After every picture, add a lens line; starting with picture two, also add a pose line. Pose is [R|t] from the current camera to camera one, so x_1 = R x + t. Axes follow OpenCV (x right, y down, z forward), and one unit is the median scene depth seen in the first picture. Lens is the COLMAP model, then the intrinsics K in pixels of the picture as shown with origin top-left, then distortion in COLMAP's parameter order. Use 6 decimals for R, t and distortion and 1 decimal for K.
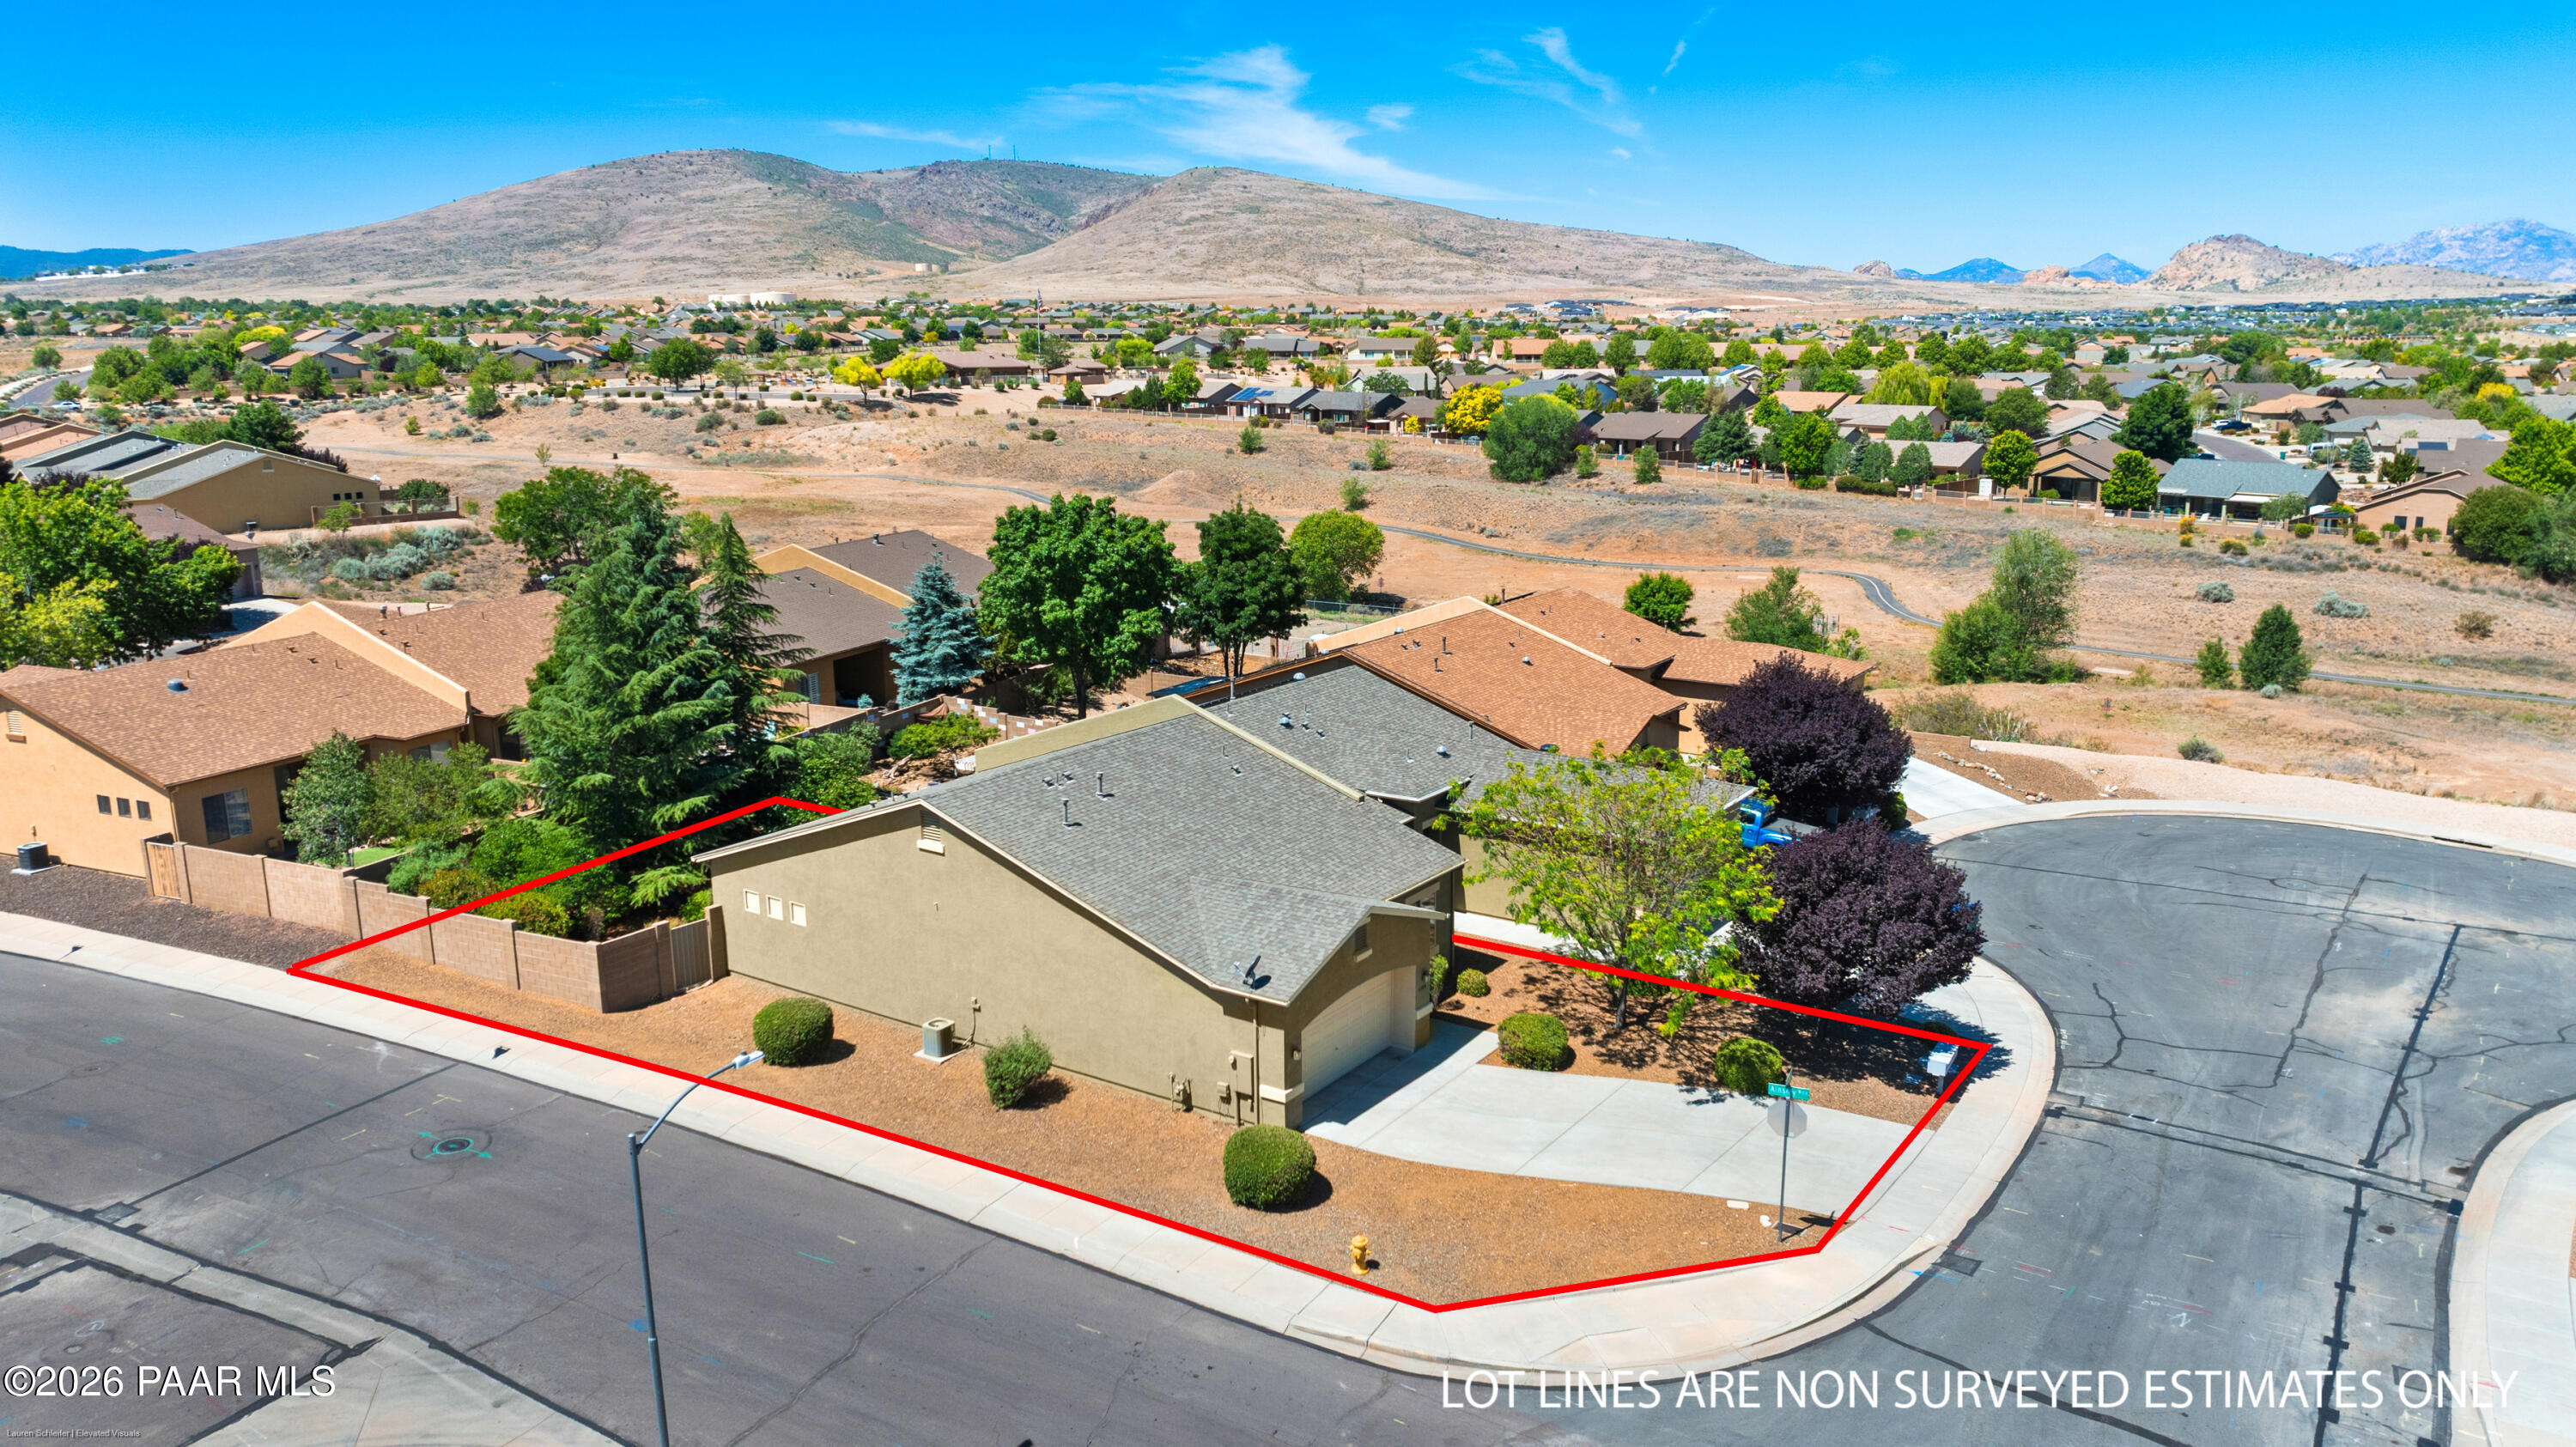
lens RADIAL K [[1911.1, 0, 1288.0], [0, 1911.1, 723.5], [0, 0, 1]] dist [-0.115696, 0.172929]
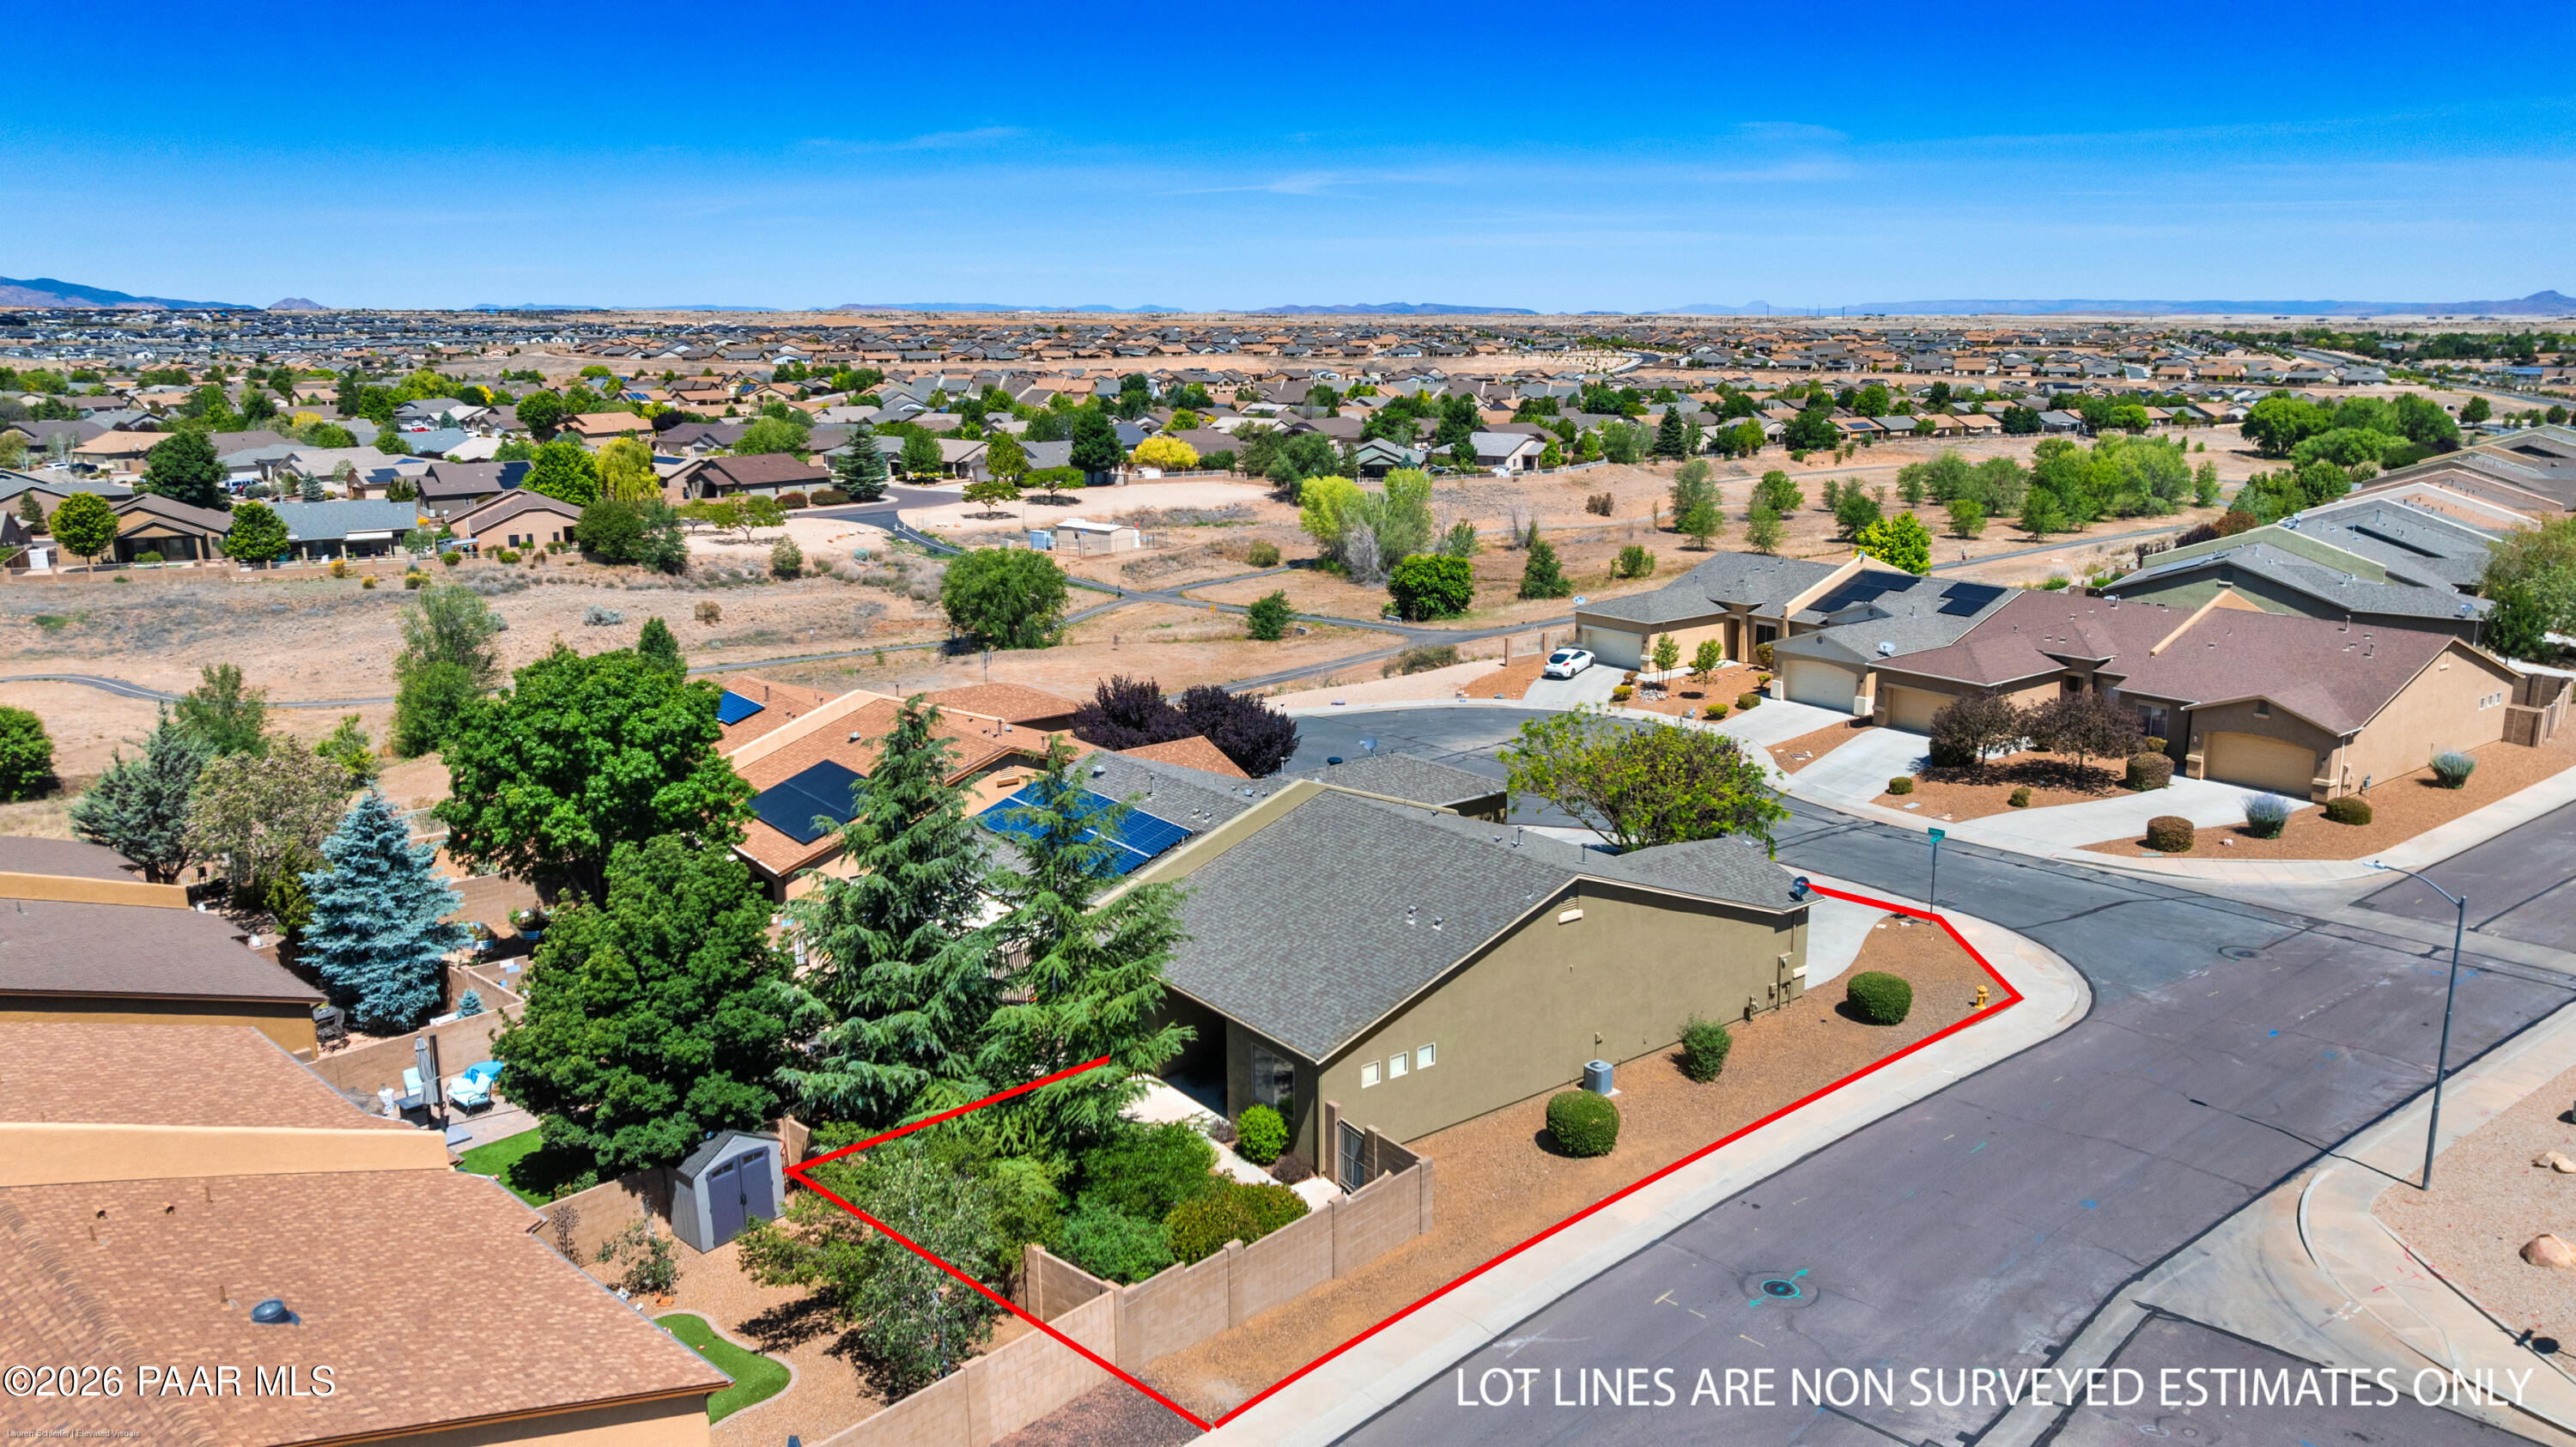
lens RADIAL K [[1911.1, 0, 1288.0], [0, 1911.1, 723.5], [0, 0, 1]] dist [-0.115696, 0.172929]
pose [[0.279303, -0.199892, 0.939166, -1.242861], [0.205671, 0.967845, 0.144830, -0.237301], [-0.937917, 0.152708, 0.311434, 0.784000]]
